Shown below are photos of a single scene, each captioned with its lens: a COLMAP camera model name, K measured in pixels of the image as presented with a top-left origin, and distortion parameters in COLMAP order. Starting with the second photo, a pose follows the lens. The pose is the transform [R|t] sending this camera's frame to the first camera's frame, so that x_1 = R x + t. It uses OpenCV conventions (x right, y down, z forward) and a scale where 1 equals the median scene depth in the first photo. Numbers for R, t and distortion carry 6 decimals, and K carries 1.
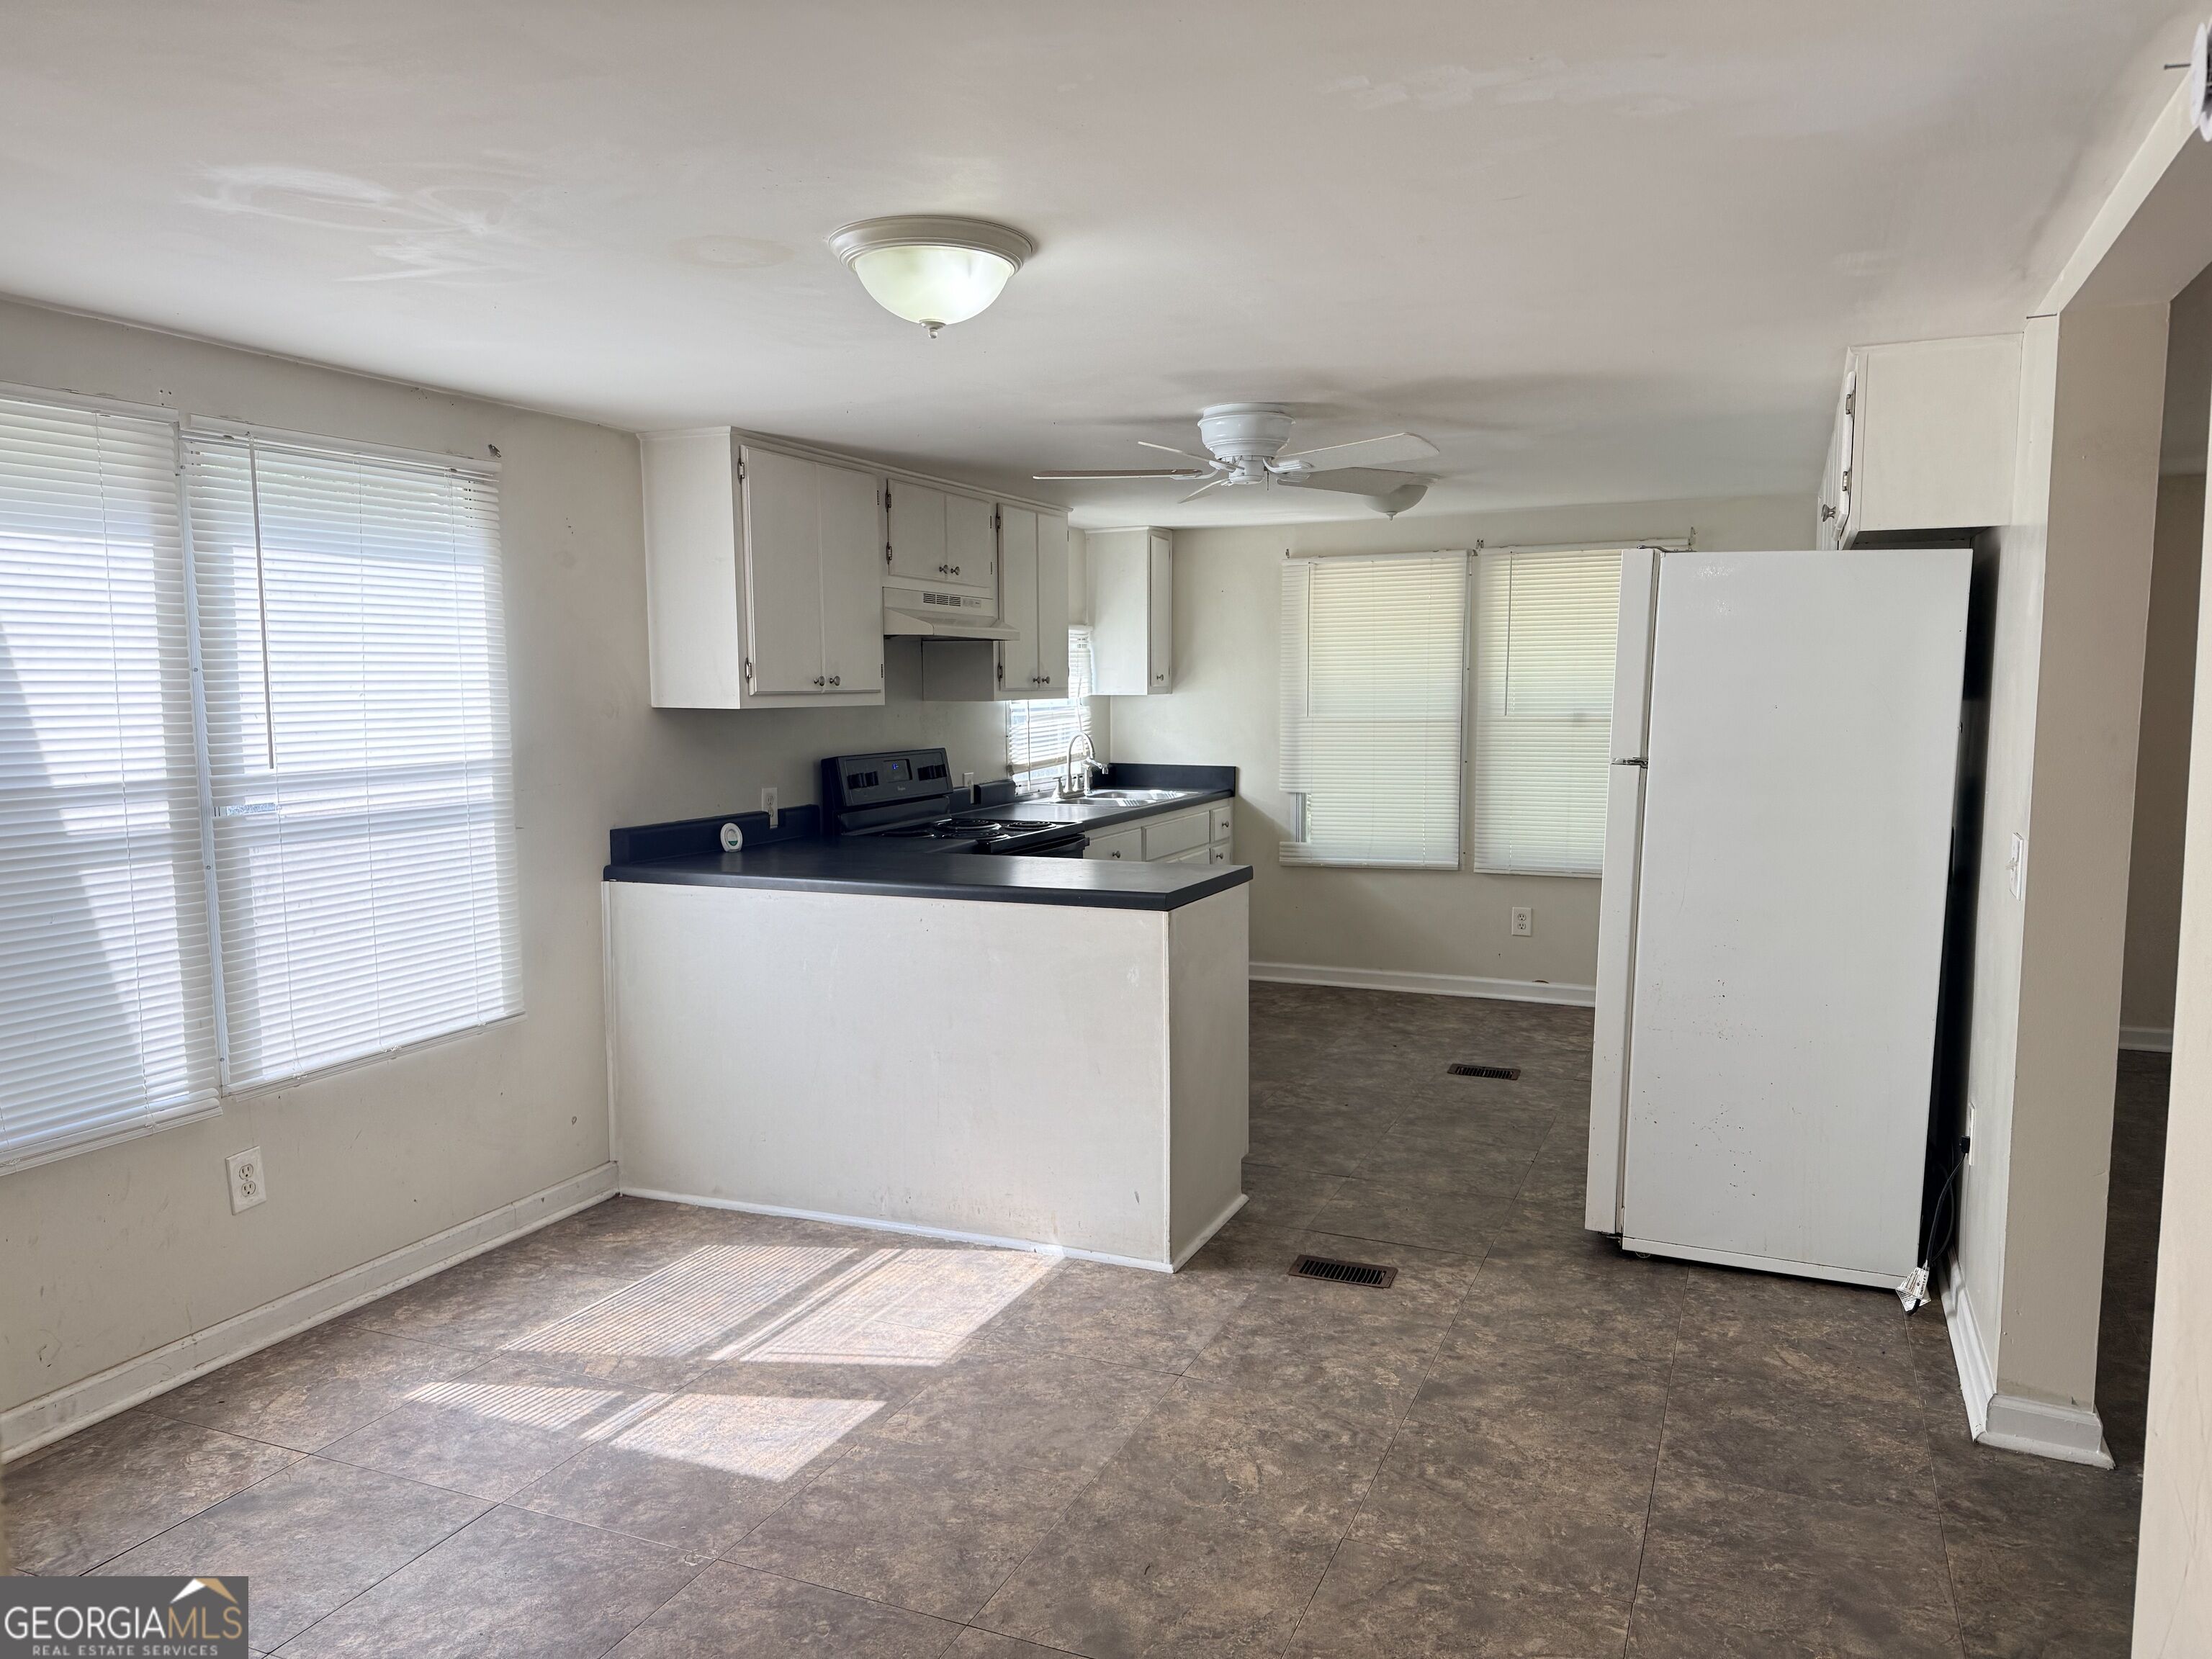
lens RADIAL K [[1548.4, 0, 1118.7], [0, 1548.4, 795.3], [0, 0, 1]] dist [0.021263, -0.025964]
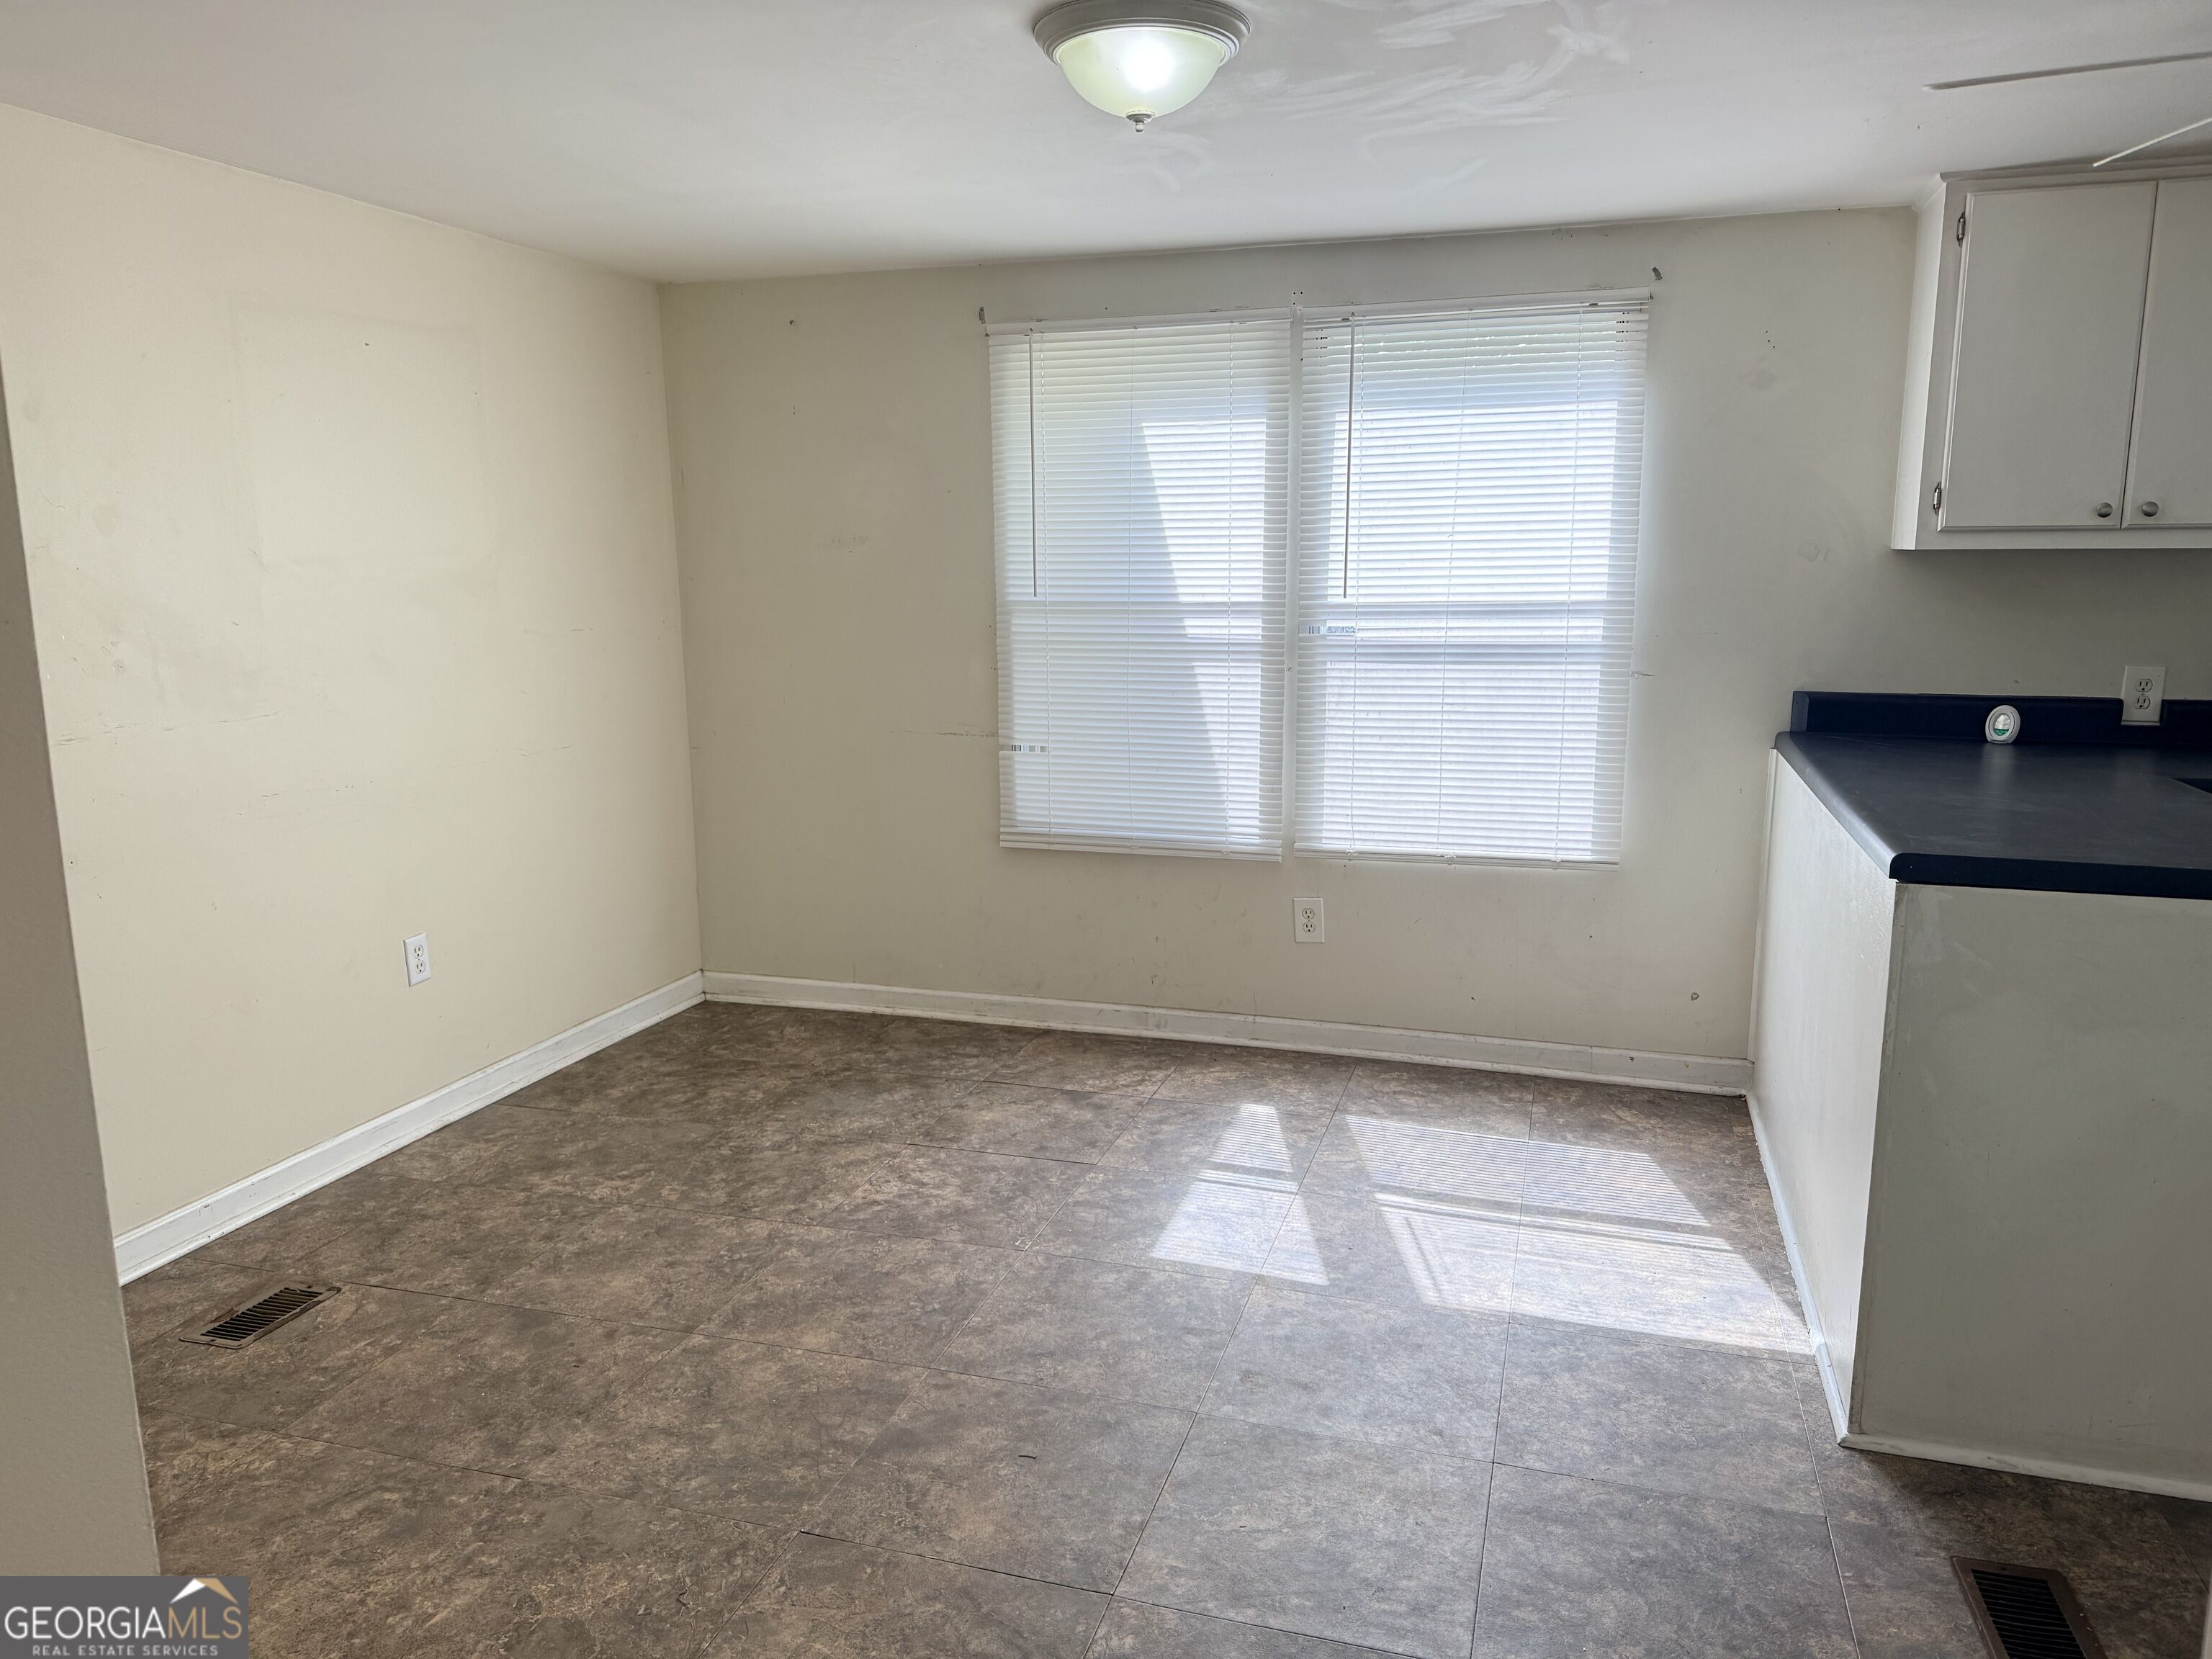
lens RADIAL K [[1548.4, 0, 1087.1], [0, 1548.4, 841.2], [0, 0, 1]] dist [0.021263, -0.025964]
pose [[0.078283, 0.182834, -0.980022, 0.648720], [-0.064550, 0.981906, 0.178030, -0.032172], [0.994839, 0.049324, 0.088668, 0.682532]]
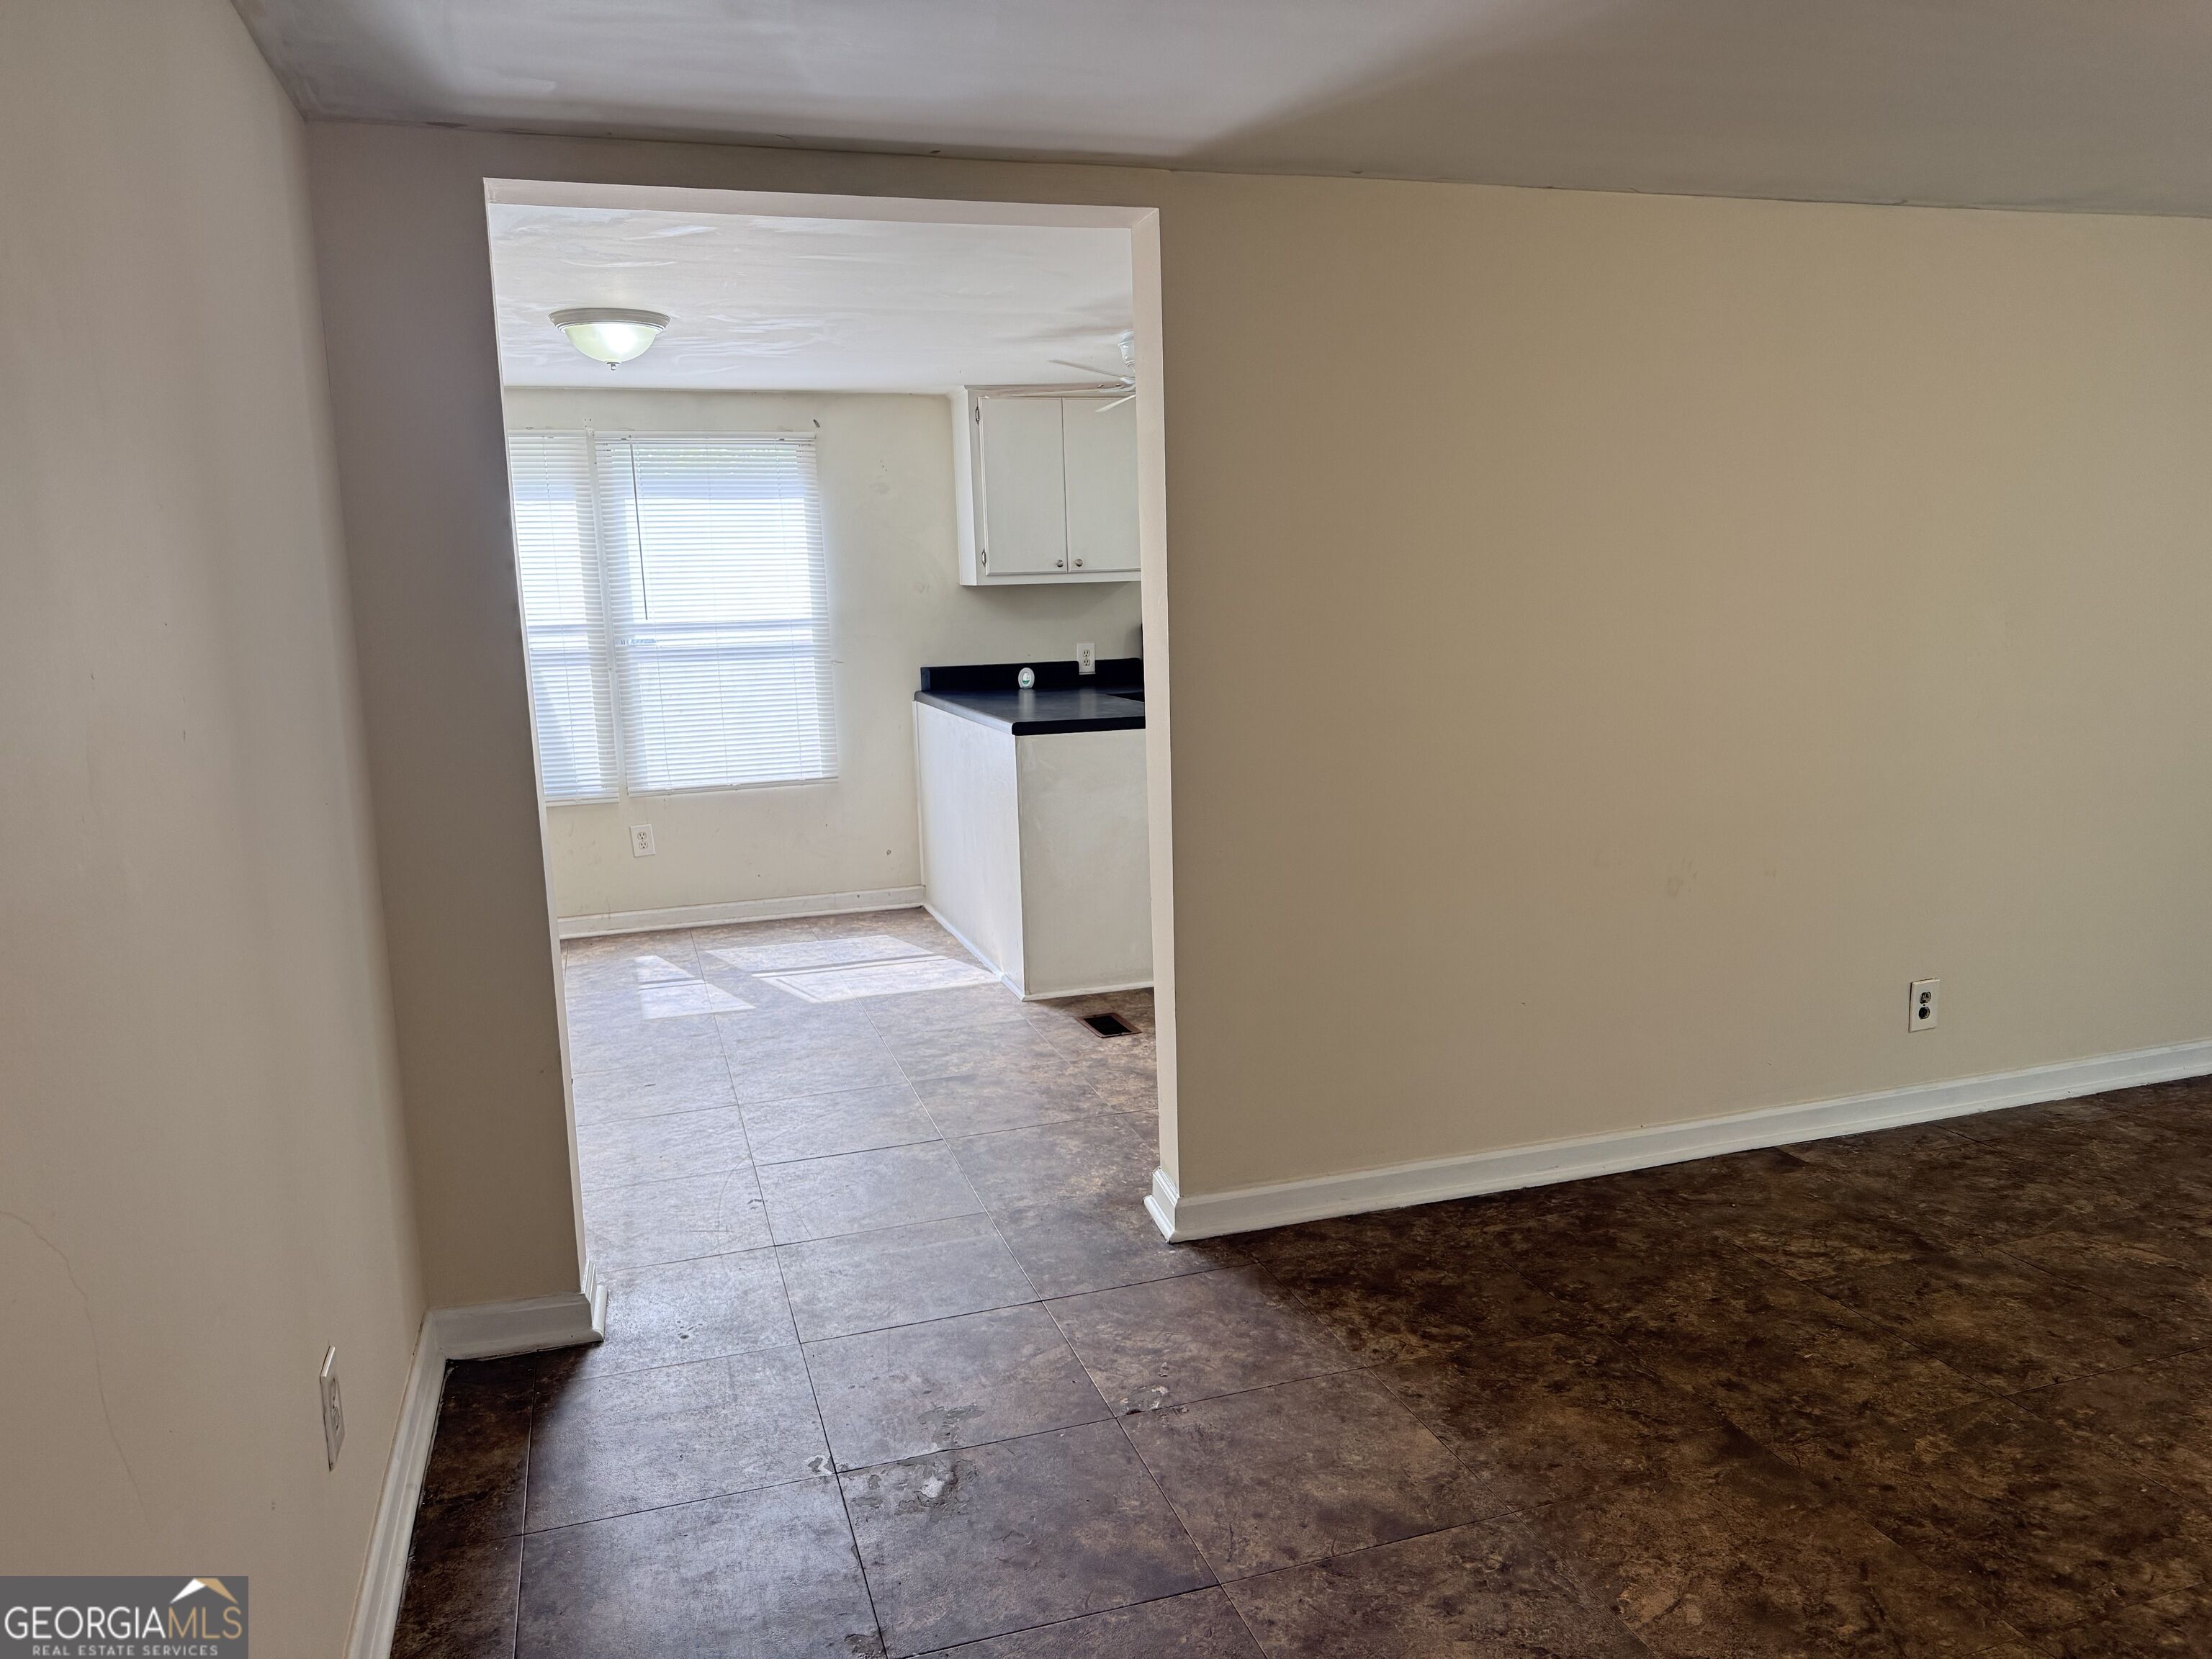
lens RADIAL K [[1548.4, 0, 1152.8], [0, 1548.4, 842.0], [0, 0, 1]] dist [0.021263, -0.025964]
pose [[0.670080, 0.115538, -0.733242, 1.208488], [-0.032405, 0.991424, 0.126606, -0.009579], [0.741581, -0.061076, 0.668077, 0.193255]]
